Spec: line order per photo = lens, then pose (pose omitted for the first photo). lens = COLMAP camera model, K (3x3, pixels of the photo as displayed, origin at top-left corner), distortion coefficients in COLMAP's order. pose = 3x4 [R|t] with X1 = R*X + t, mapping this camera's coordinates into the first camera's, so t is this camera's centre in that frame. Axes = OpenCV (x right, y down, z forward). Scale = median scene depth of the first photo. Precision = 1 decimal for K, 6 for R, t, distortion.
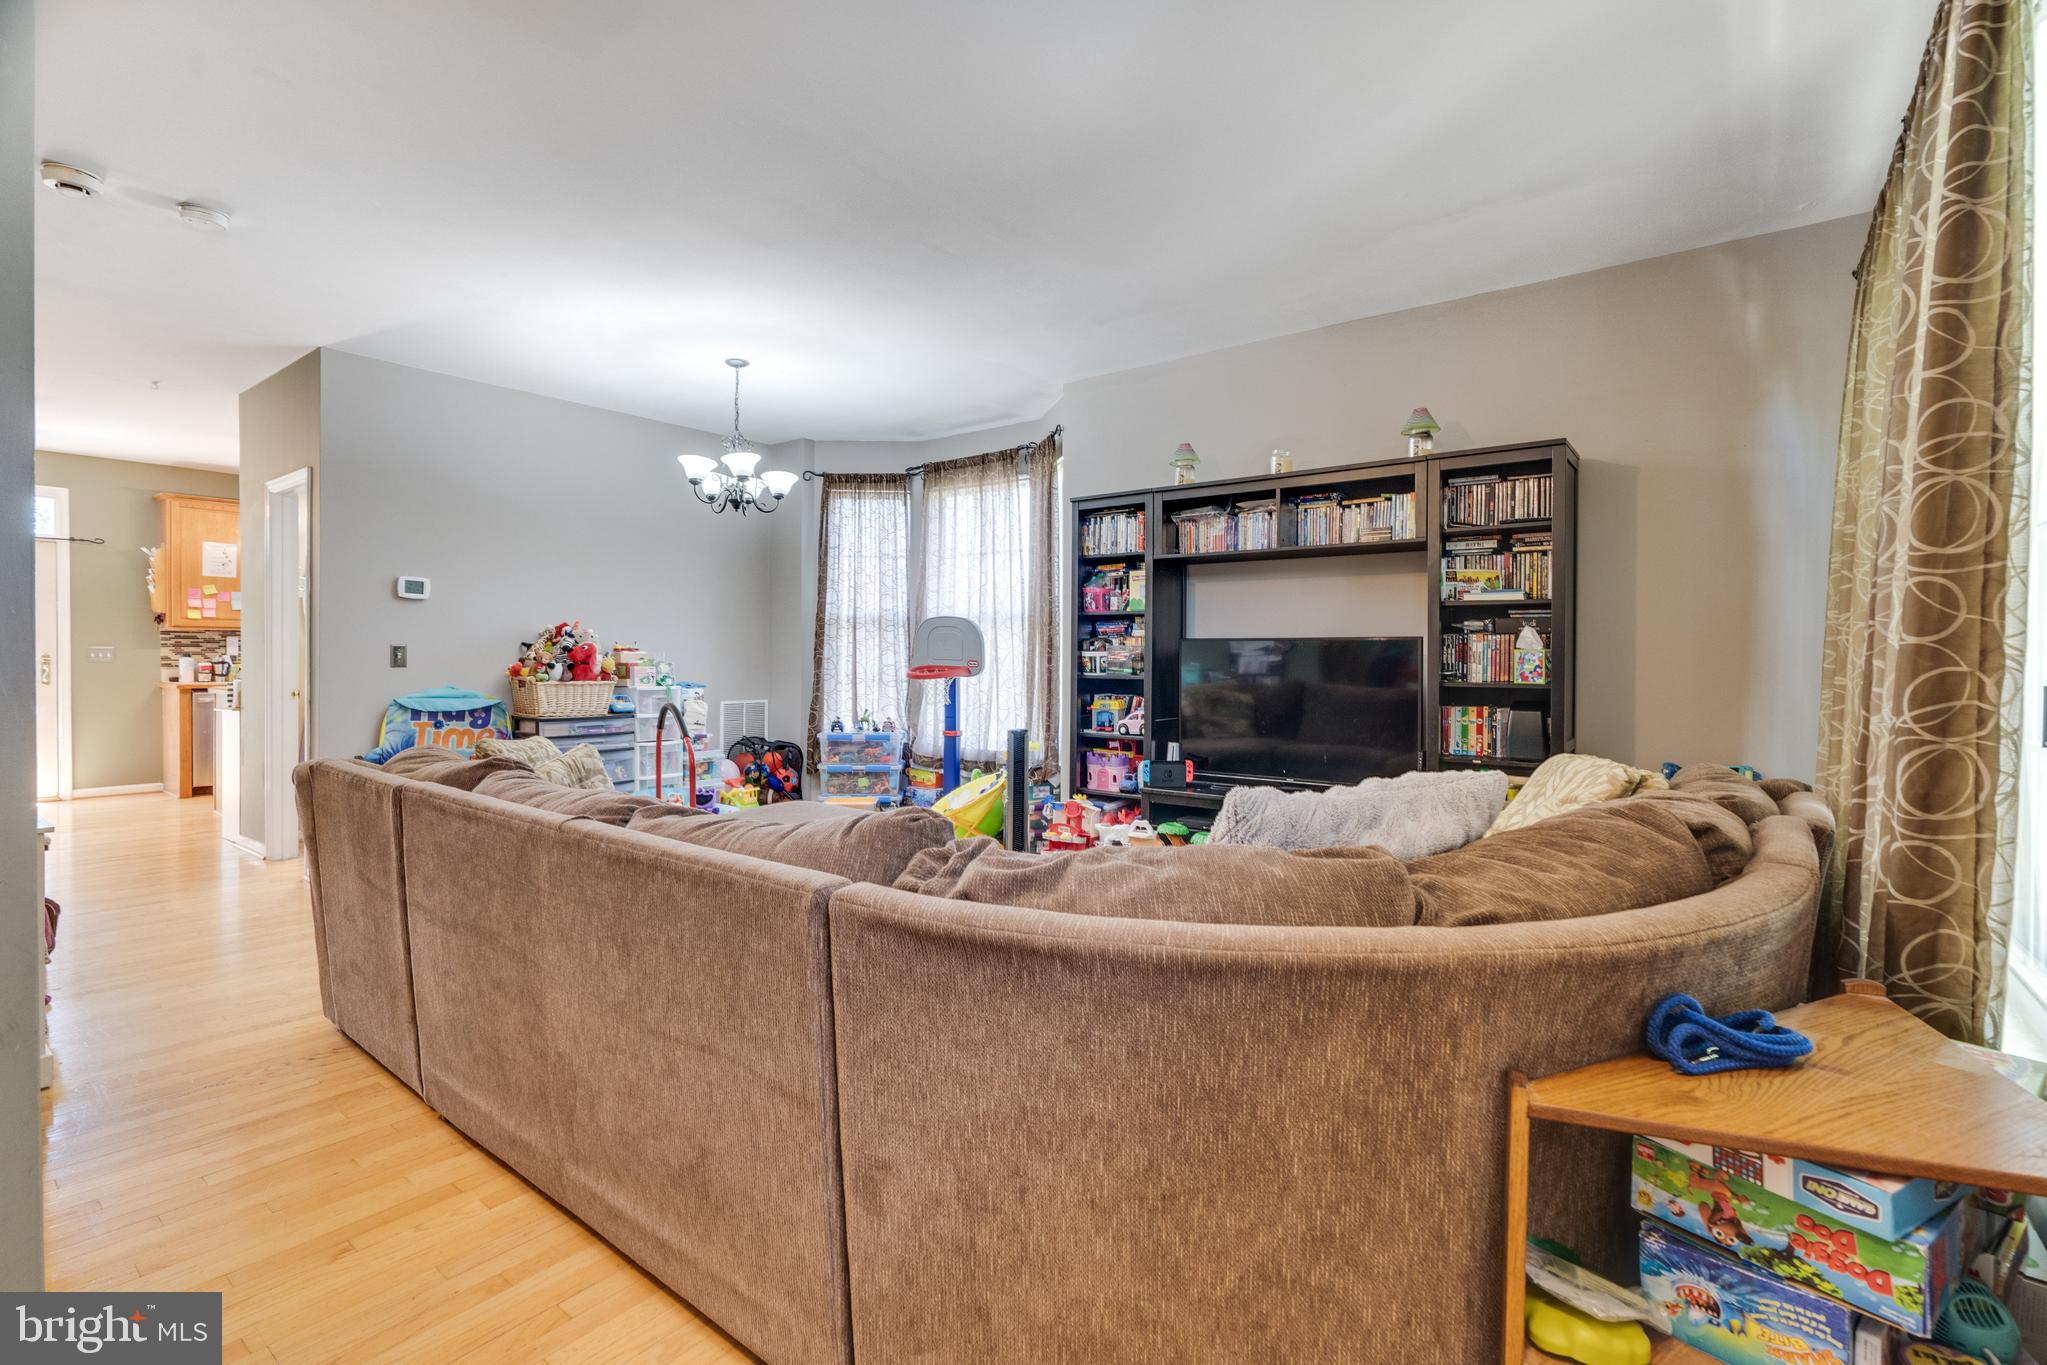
lens RADIAL K [[934.6, 0, 1039.5], [0, 934.6, 671.0], [0, 0, 1]] dist [-0.010031, 0.004049]
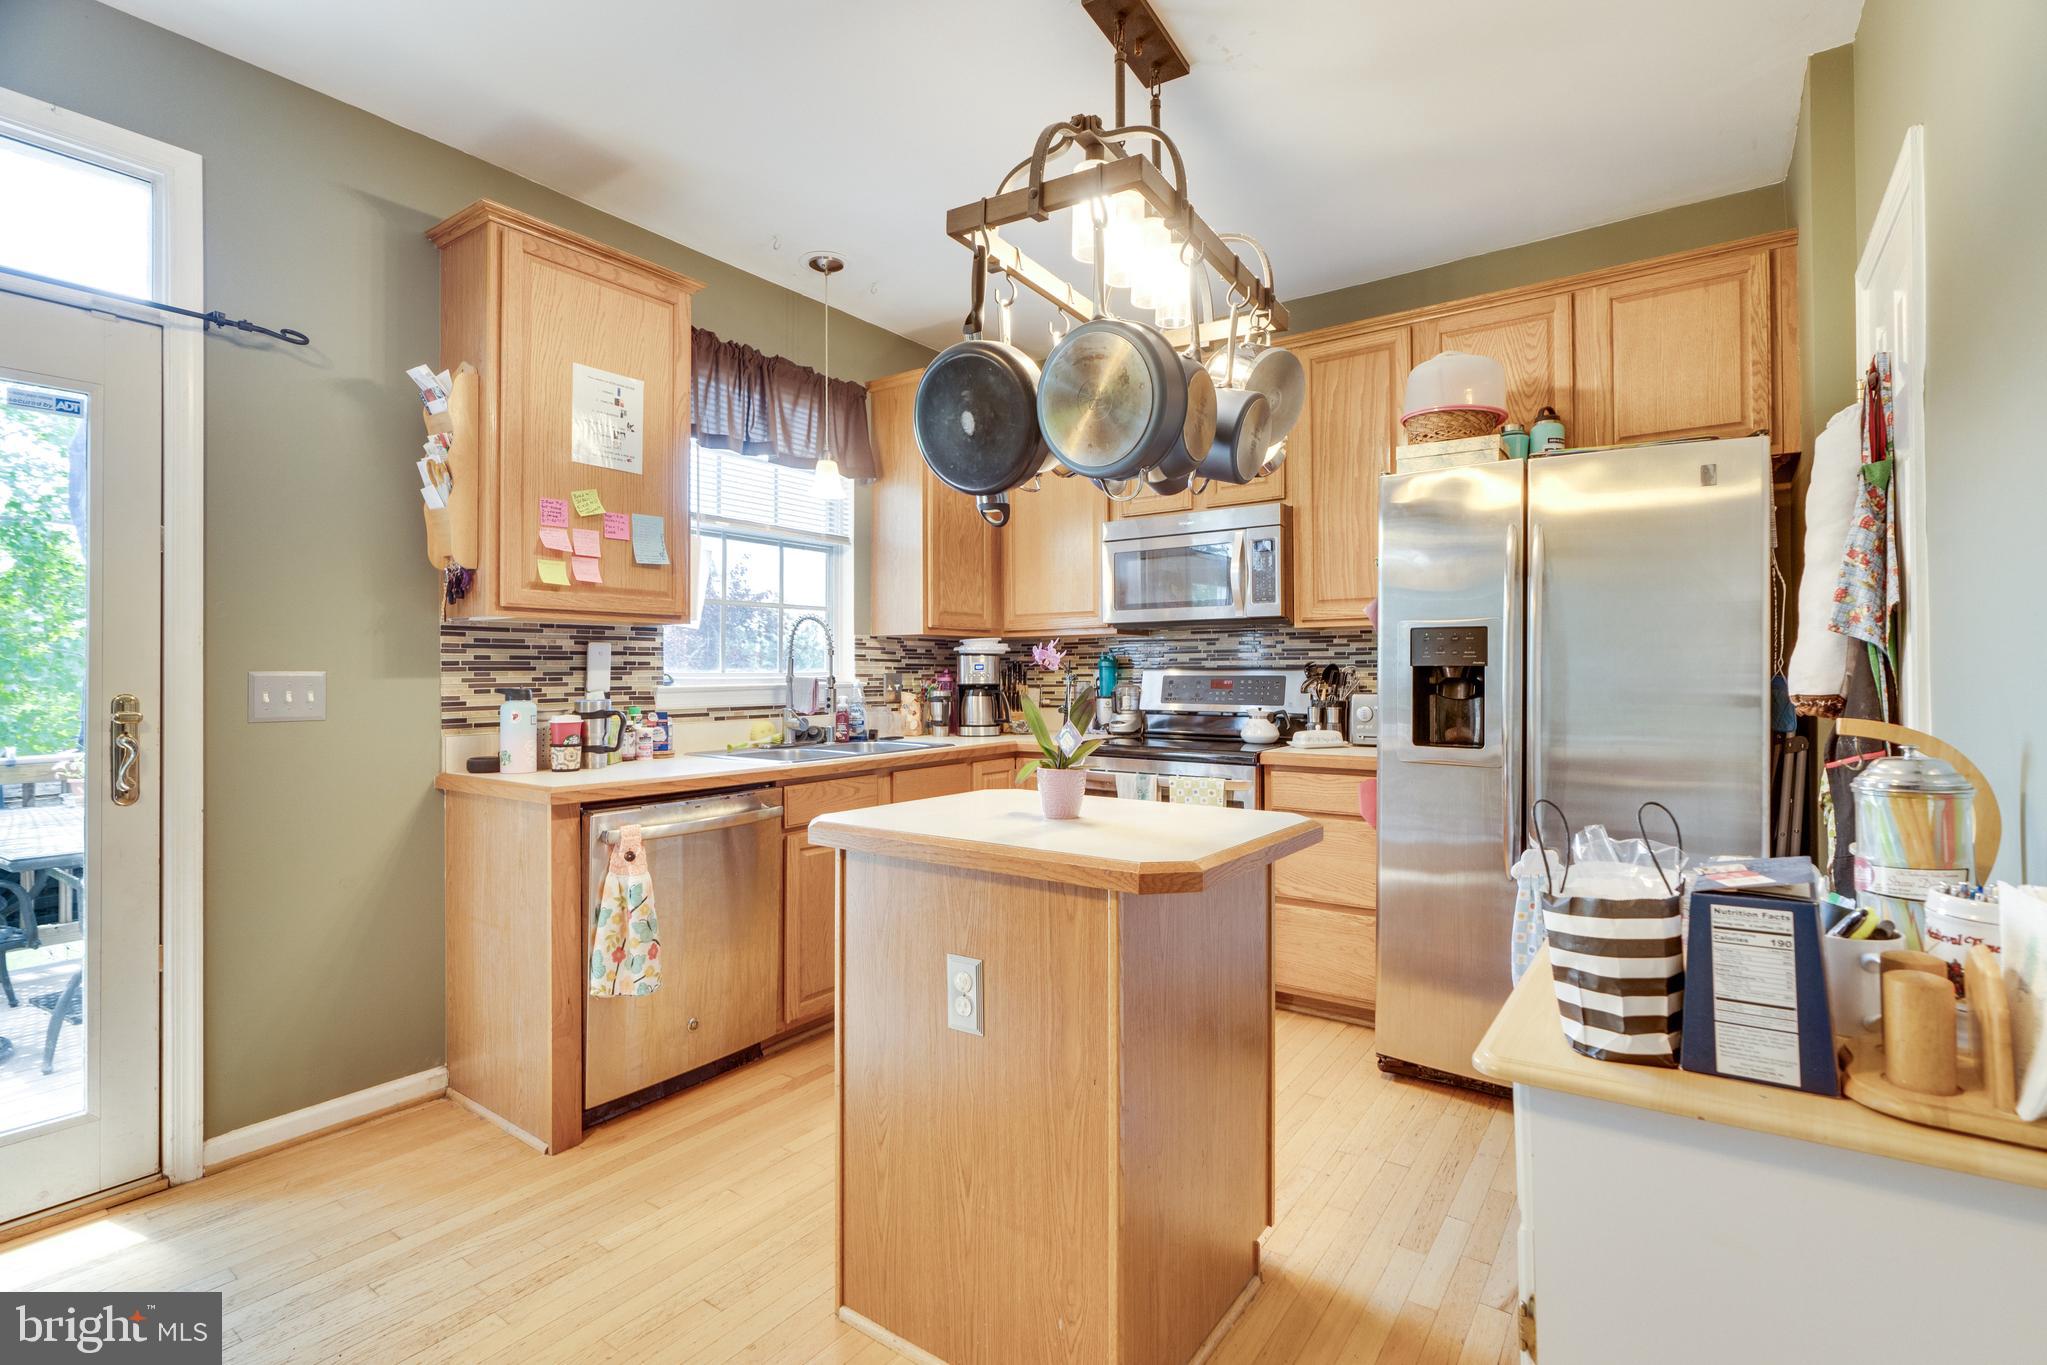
lens RADIAL K [[934.6, 0, 1043.1], [0, 934.6, 670.3], [0, 0, 1]] dist [-0.010031, 0.004049]
pose [[0.999361, -0.013761, 0.032975, -0.739491], [0.014454, 0.999678, -0.020868, -0.015953], [-0.032678, 0.021331, 0.999238, 0.652862]]
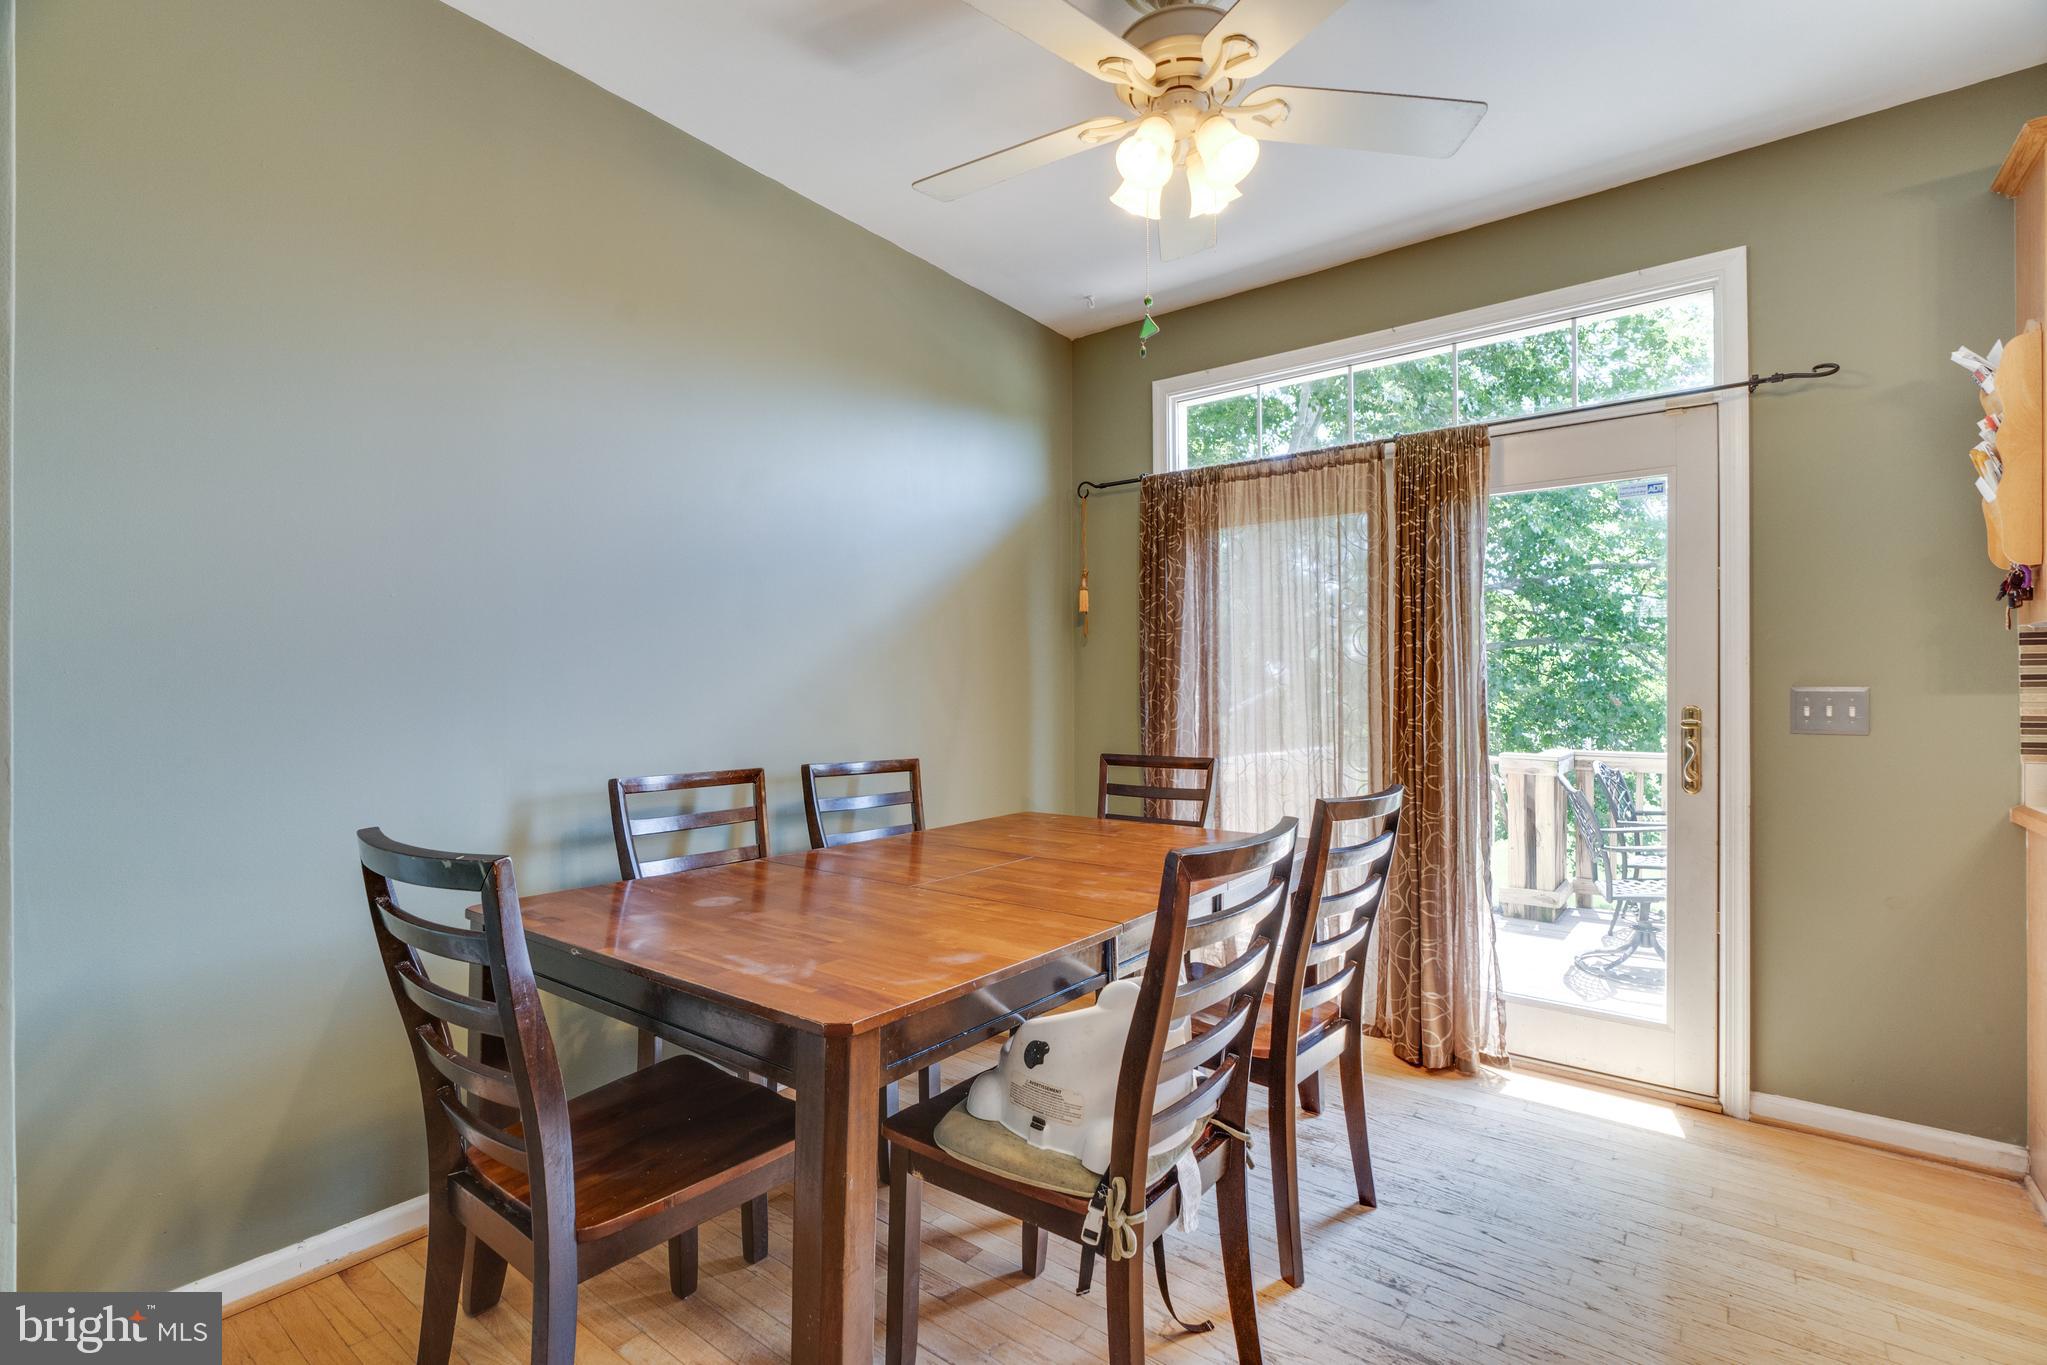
lens RADIAL K [[934.6, 0, 1025.9], [0, 934.6, 688.7], [0, 0, 1]] dist [-0.010031, 0.004049]
pose [[-0.010619, -0.011719, -0.999875, -0.651830], [-0.018211, 0.999768, -0.011525, -0.016188], [0.999778, 0.018086, -0.010830, 0.691854]]
